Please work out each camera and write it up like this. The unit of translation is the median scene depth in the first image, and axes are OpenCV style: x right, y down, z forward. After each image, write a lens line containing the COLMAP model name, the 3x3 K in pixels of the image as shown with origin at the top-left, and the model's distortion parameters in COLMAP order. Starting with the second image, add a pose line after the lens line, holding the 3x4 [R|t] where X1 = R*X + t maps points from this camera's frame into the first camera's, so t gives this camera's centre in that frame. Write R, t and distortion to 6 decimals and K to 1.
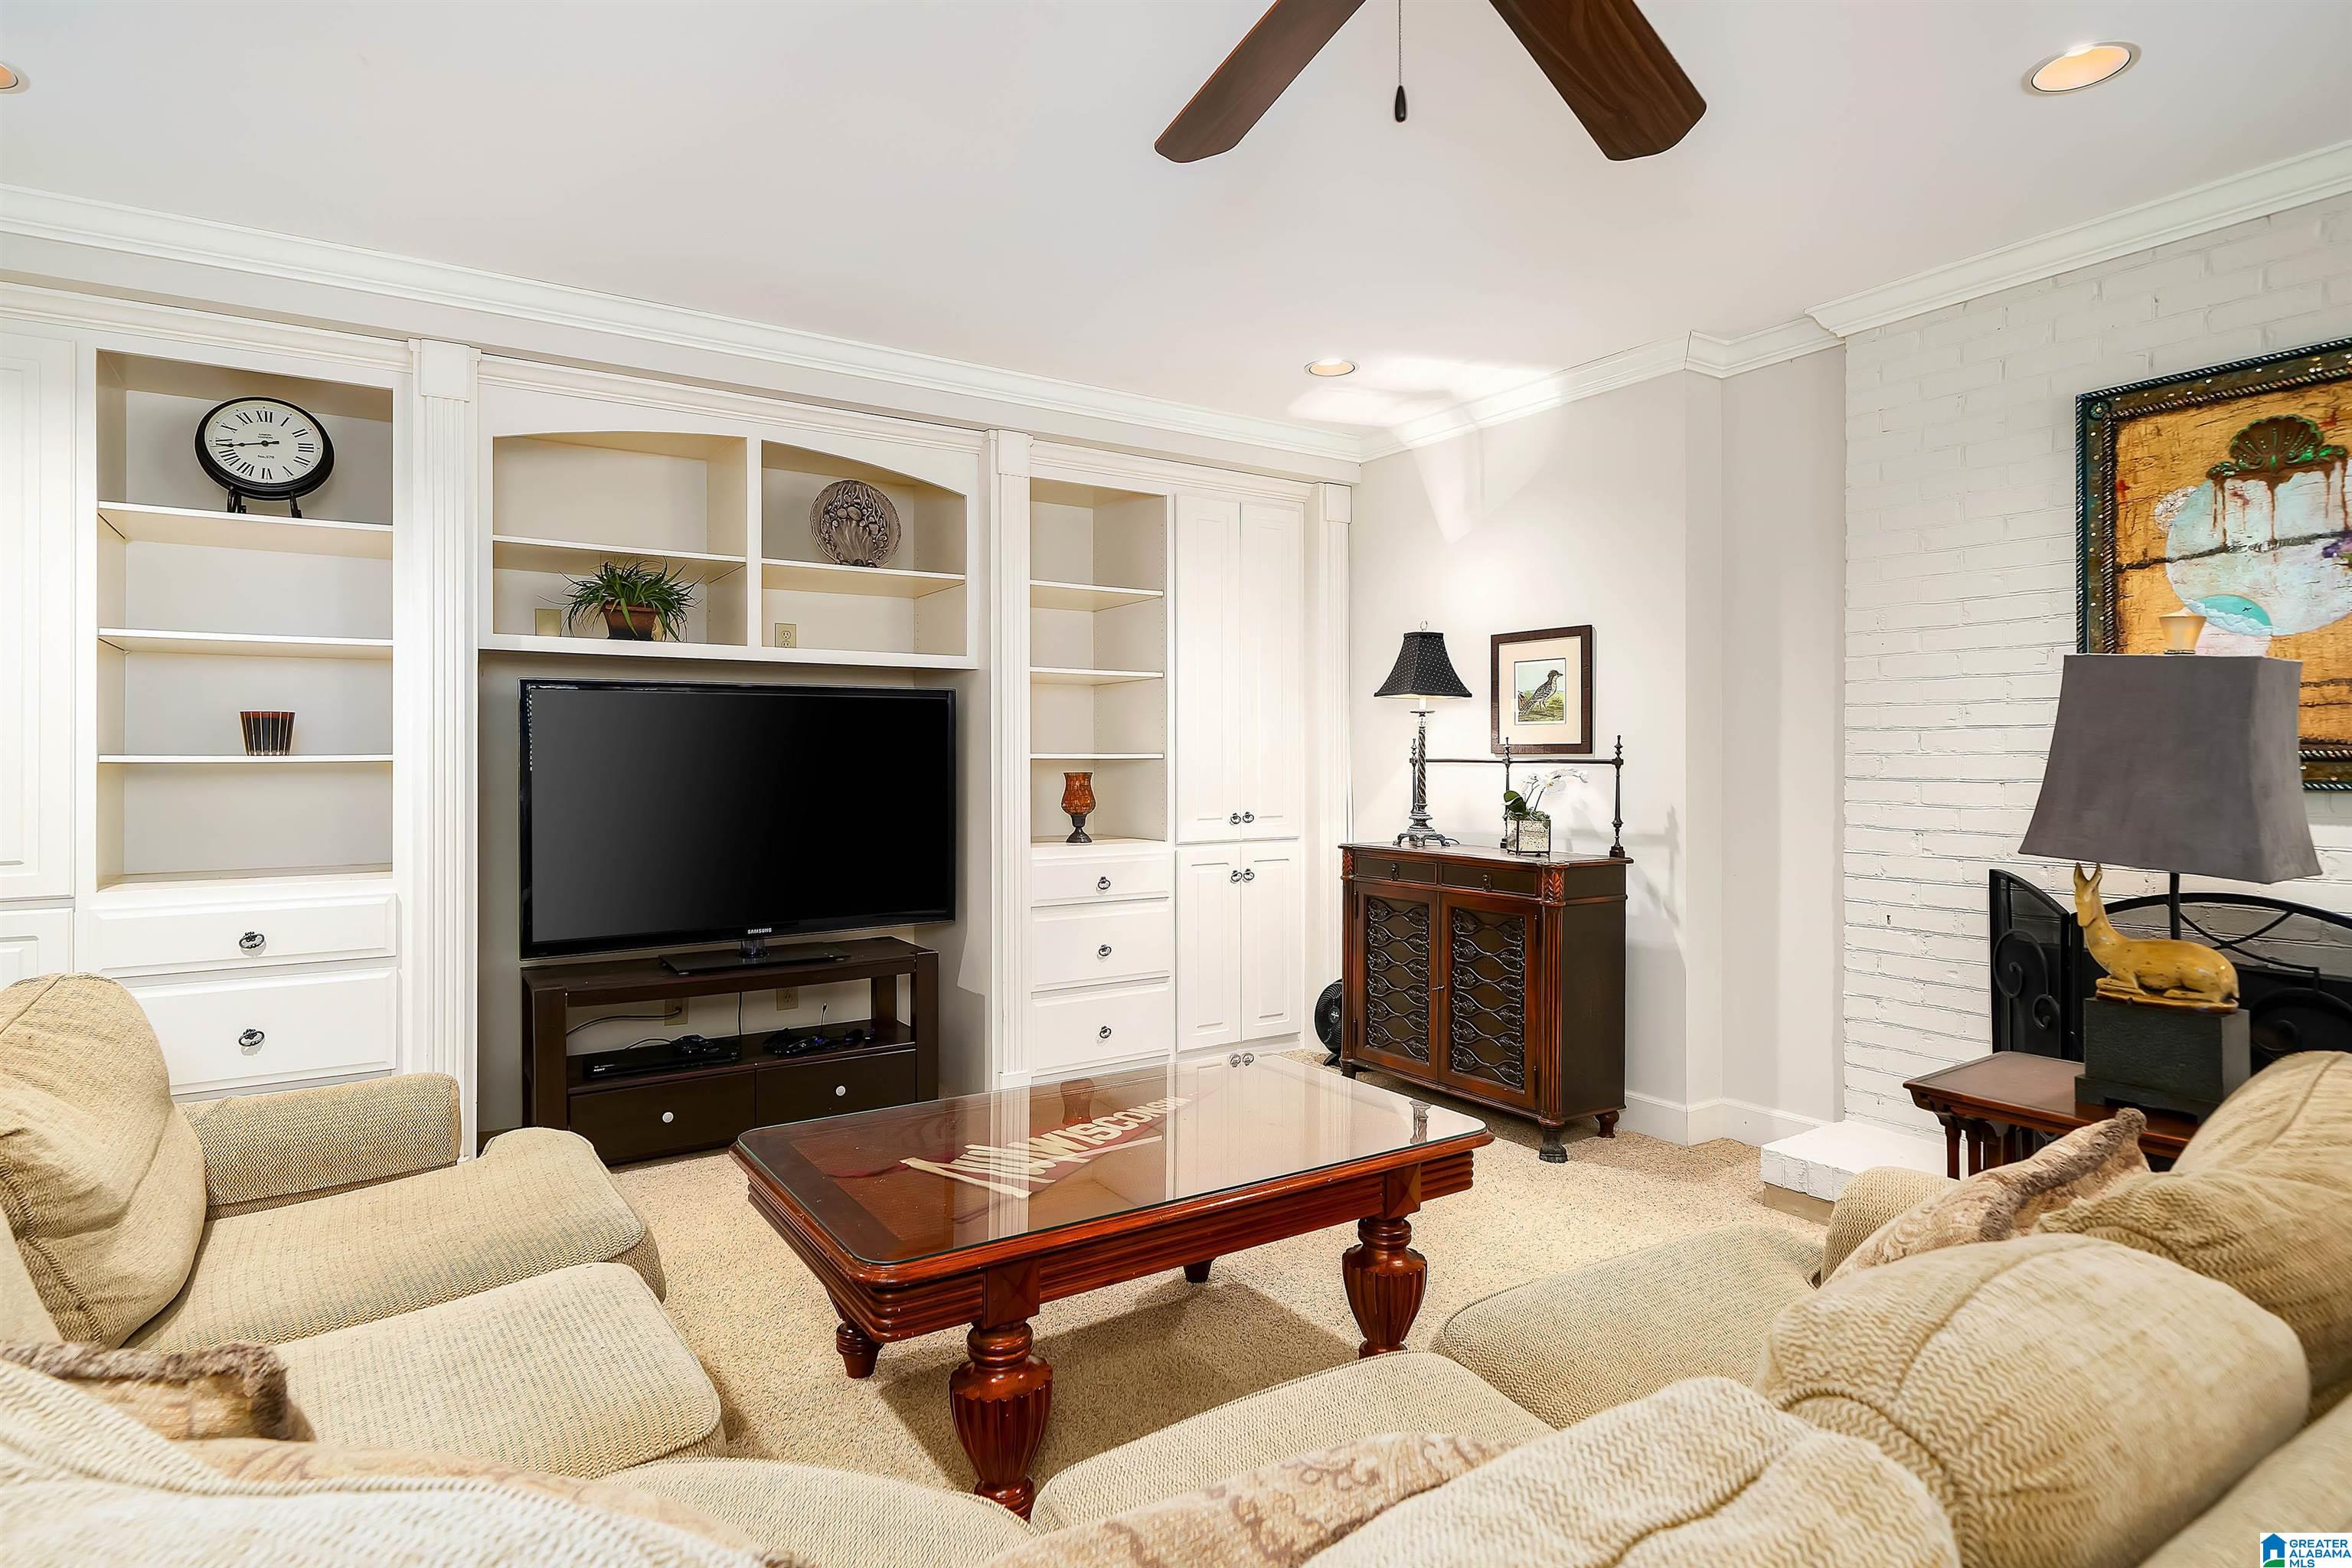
lens RADIAL K [[1273.9, 0, 1200.7], [0, 1273.9, 753.0], [0, 0, 1]] dist [0.004969, 0.000701]
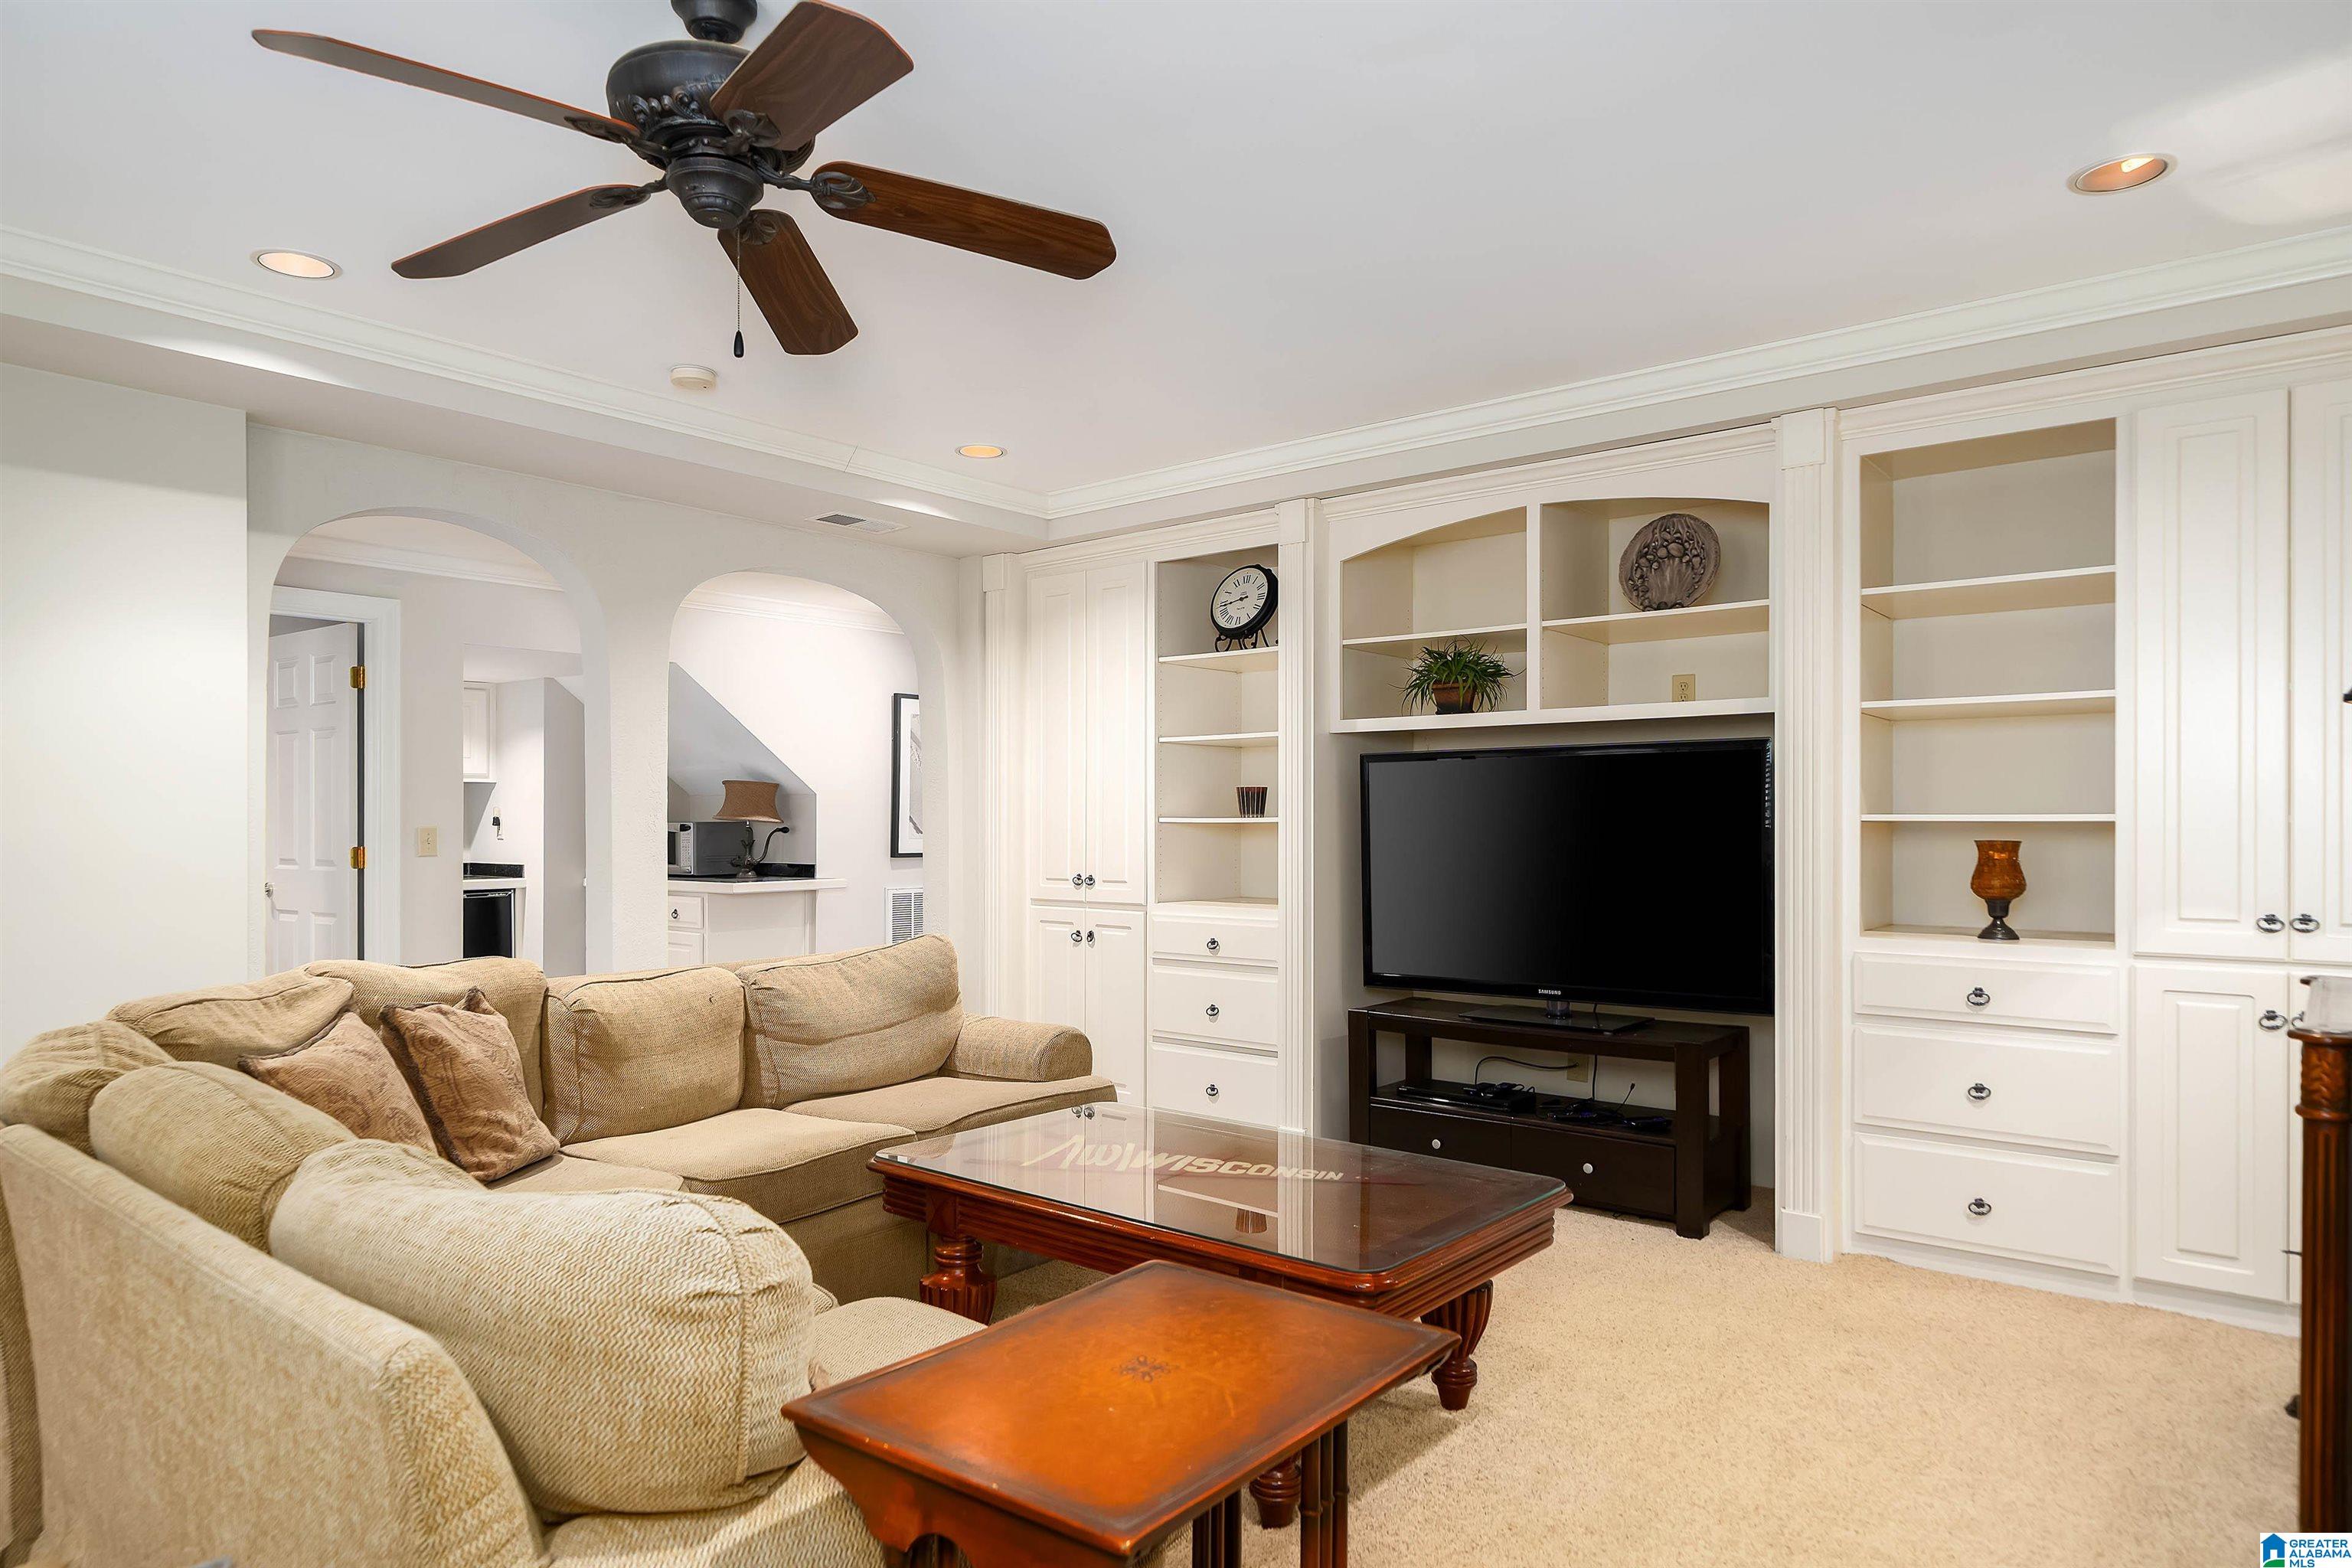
lens RADIAL K [[1394.7, 0, 1208.7], [0, 1394.7, 822.9], [0, 0, 1]] dist [0.002009, 0.000739]
pose [[0.299782, 0.003694, -0.954000, 1.034865], [0.003893, 0.999979, 0.005096, -0.000833], [0.954000, -0.005241, 0.299762, 0.691965]]
